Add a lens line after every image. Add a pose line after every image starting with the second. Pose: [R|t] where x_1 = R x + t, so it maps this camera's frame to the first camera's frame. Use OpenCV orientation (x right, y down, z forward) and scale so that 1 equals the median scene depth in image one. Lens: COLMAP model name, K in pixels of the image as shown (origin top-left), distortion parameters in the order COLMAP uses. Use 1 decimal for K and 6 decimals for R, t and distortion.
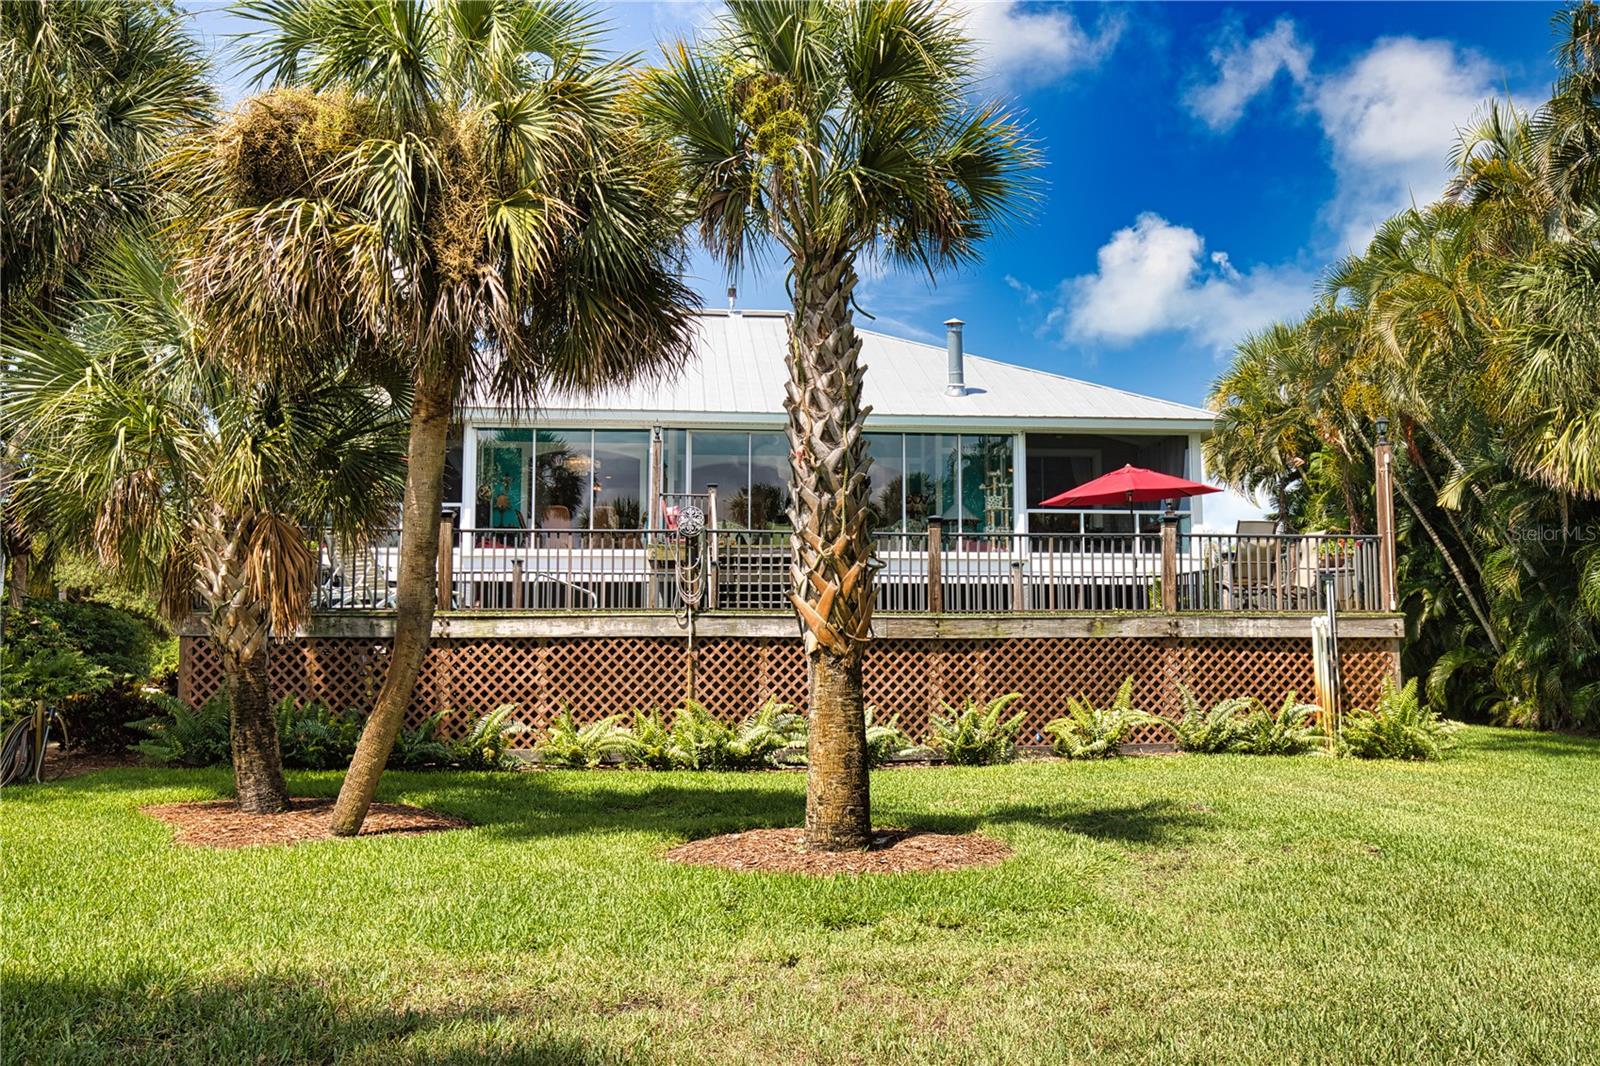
lens RADIAL K [[1404.9, 0, 800.0], [0, 1404.9, 533.0], [0, 0, 1]] dist [0.054852, 0.016858]
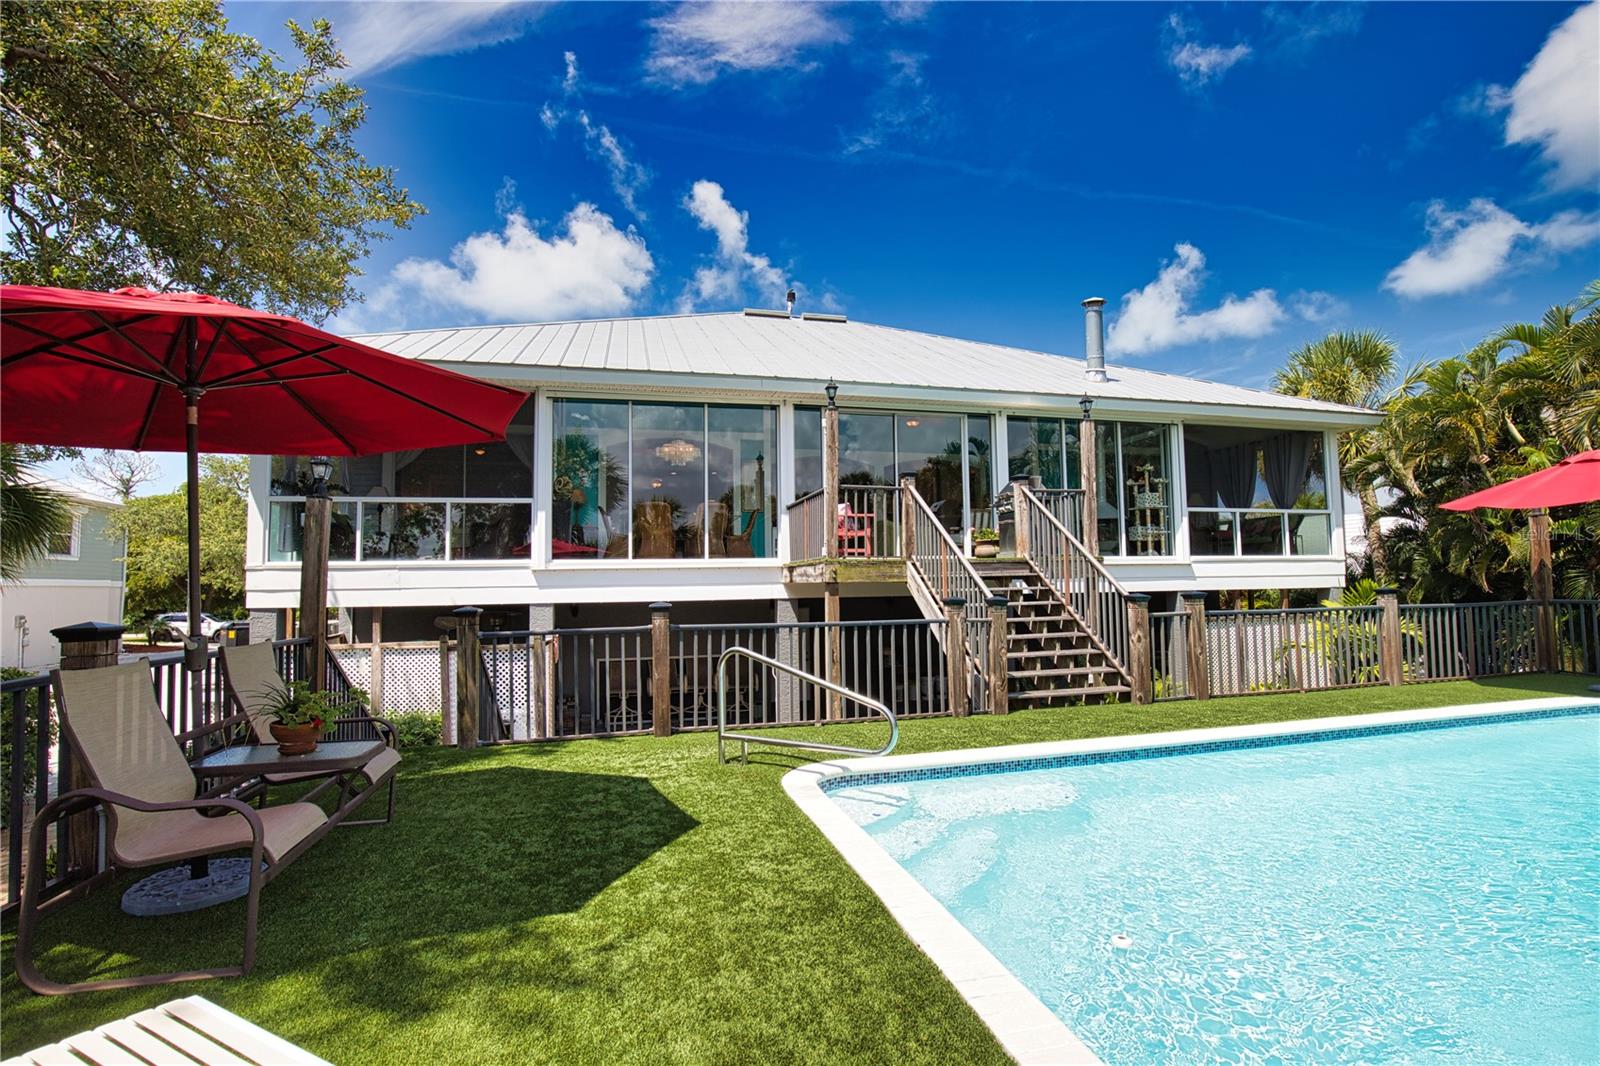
lens RADIAL K [[728.5, 0, 805.1], [0, 728.5, 536.3], [0, 0, 1]] dist [-0.020129, 0.000985]
pose [[0.989319, -0.005580, 0.145662, -0.146813], [0.001239, 0.999553, 0.029877, -0.012563], [-0.145763, -0.029377, 0.988883, 0.575948]]
